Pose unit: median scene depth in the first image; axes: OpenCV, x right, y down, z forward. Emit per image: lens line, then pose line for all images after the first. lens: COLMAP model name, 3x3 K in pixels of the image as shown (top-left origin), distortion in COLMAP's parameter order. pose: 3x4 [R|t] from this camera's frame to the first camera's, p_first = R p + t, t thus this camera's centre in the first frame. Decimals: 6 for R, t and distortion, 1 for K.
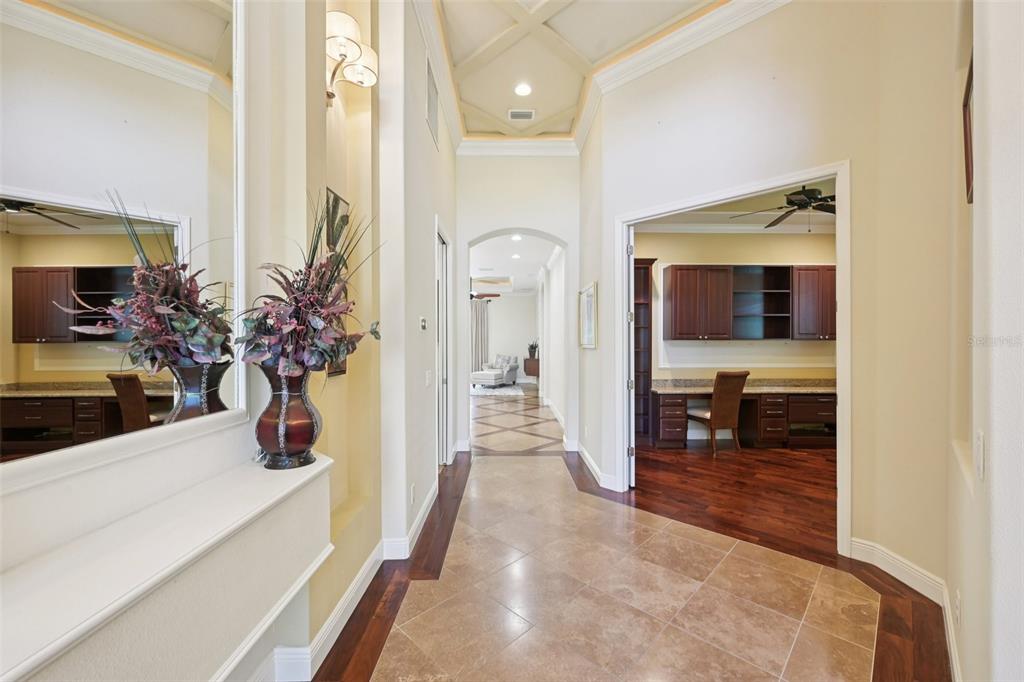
lens RADIAL K [[408.4, 0, 512.8], [0, 408.4, 345.2], [0, 0, 1]] dist [-0.000550, 0.000214]
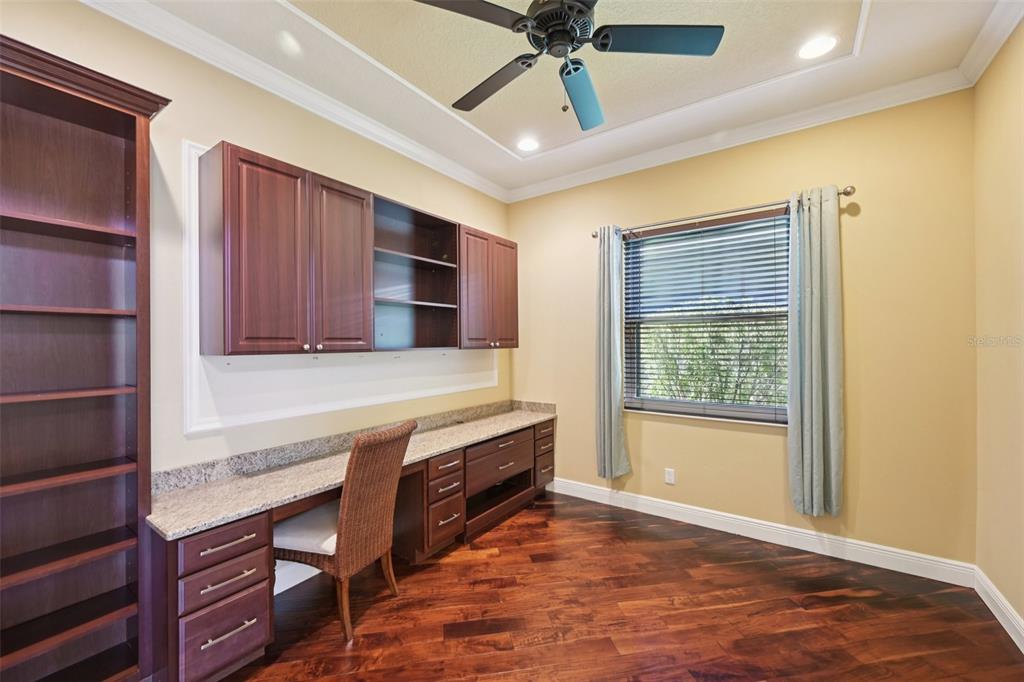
lens RADIAL K [[408.4, 0, 512.2], [0, 408.4, 342.7], [0, 0, 1]] dist [-0.000550, 0.000214]
pose [[0.589088, -0.003544, 0.808061, 0.250228], [0.009407, 0.999953, -0.002472, -0.019718], [-0.808014, 0.009058, 0.589093, 0.590490]]
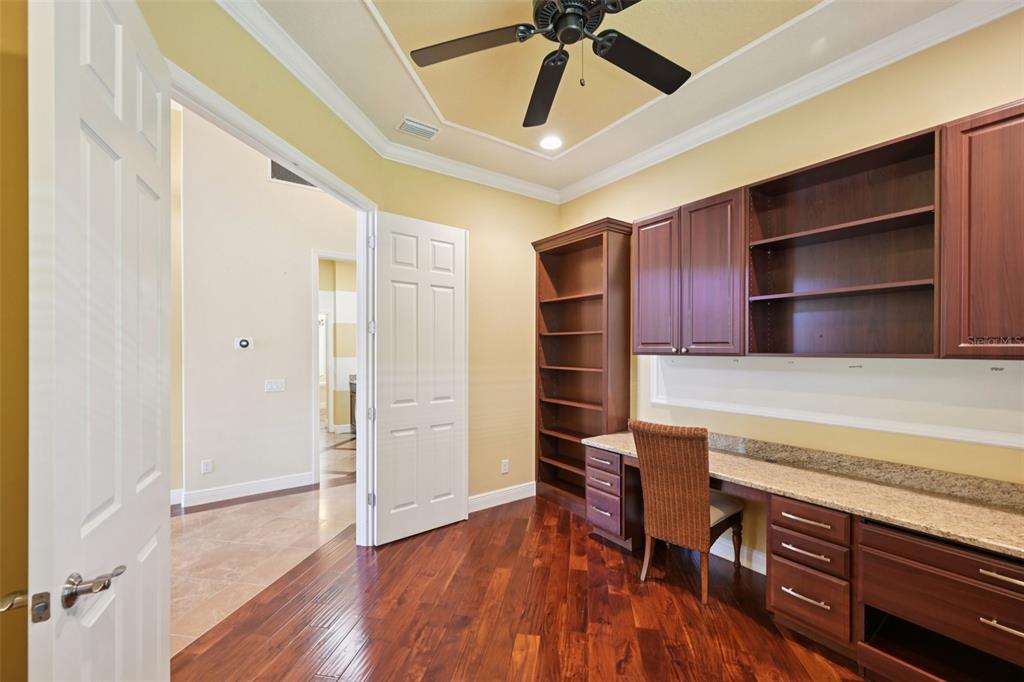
lens RADIAL K [[408.4, 0, 511.8], [0, 408.4, 348.3], [0, 0, 1]] dist [-0.000550, 0.000214]
pose [[0.560319, 0.000551, -0.828277, 0.760844], [0.001730, 0.999997, 0.001836, -0.022055], [0.828275, -0.002461, 0.560316, 0.542099]]
